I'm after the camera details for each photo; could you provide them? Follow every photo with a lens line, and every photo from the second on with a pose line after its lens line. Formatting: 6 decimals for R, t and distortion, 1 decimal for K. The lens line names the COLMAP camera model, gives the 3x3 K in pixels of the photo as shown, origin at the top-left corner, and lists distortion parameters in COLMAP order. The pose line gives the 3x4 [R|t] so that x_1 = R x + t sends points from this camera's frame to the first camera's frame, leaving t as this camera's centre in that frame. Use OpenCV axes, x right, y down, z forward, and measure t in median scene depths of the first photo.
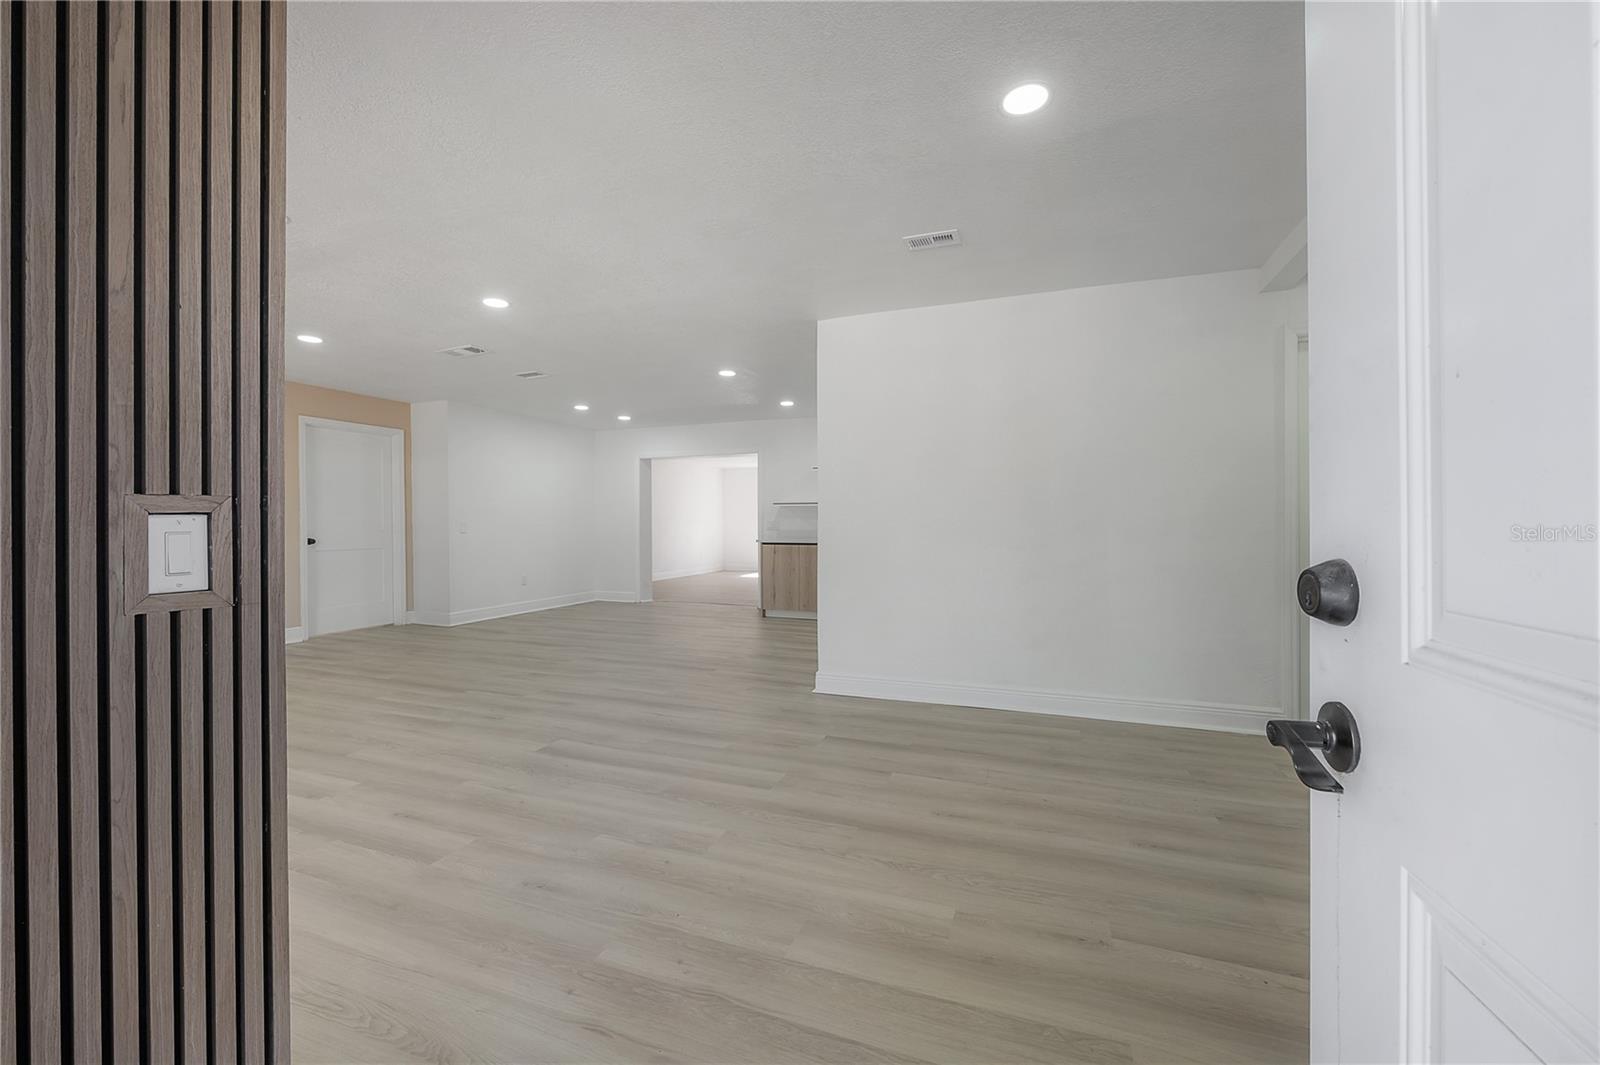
lens RADIAL K [[641.9, 0, 800.9], [0, 641.9, 525.3], [0, 0, 1]] dist [-0.009995, 0.000307]
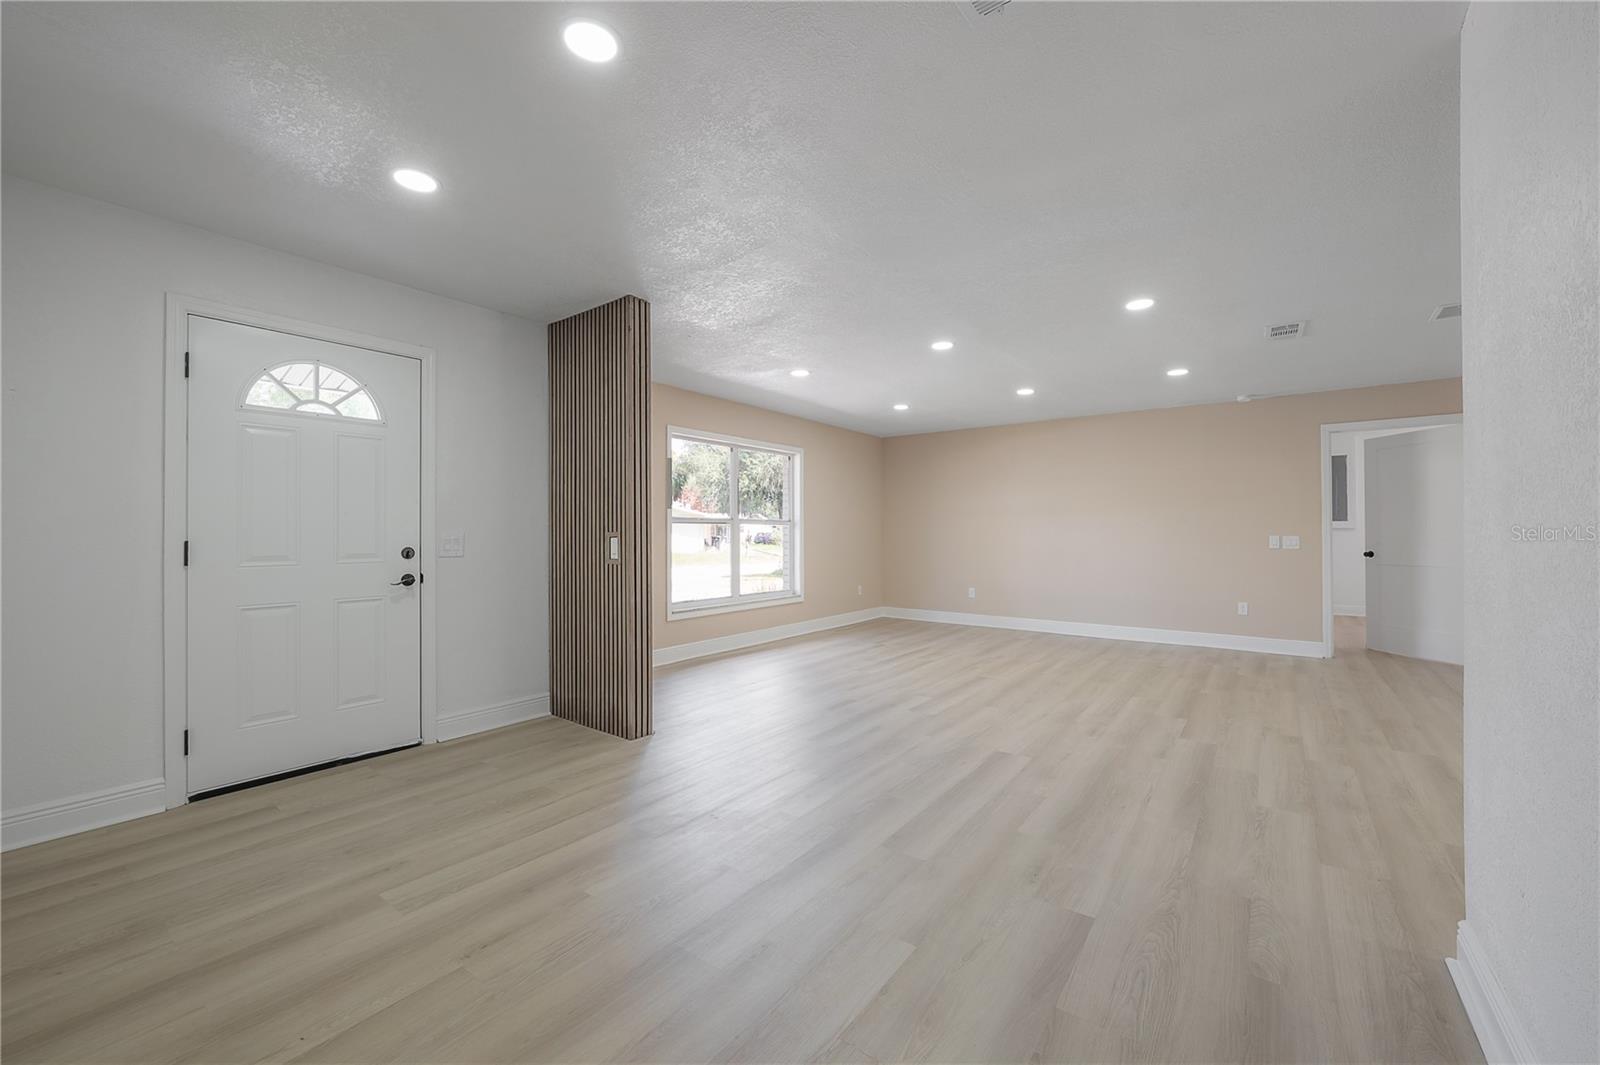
lens RADIAL K [[641.9, 0, 804.3], [0, 641.9, 529.1], [0, 0, 1]] dist [-0.009995, 0.000307]
pose [[-0.273647, 0.000097, -0.961830, 0.724503], [-0.007930, 0.999966, 0.002357, -0.021413], [0.961798, 0.008272, -0.273637, 0.994934]]
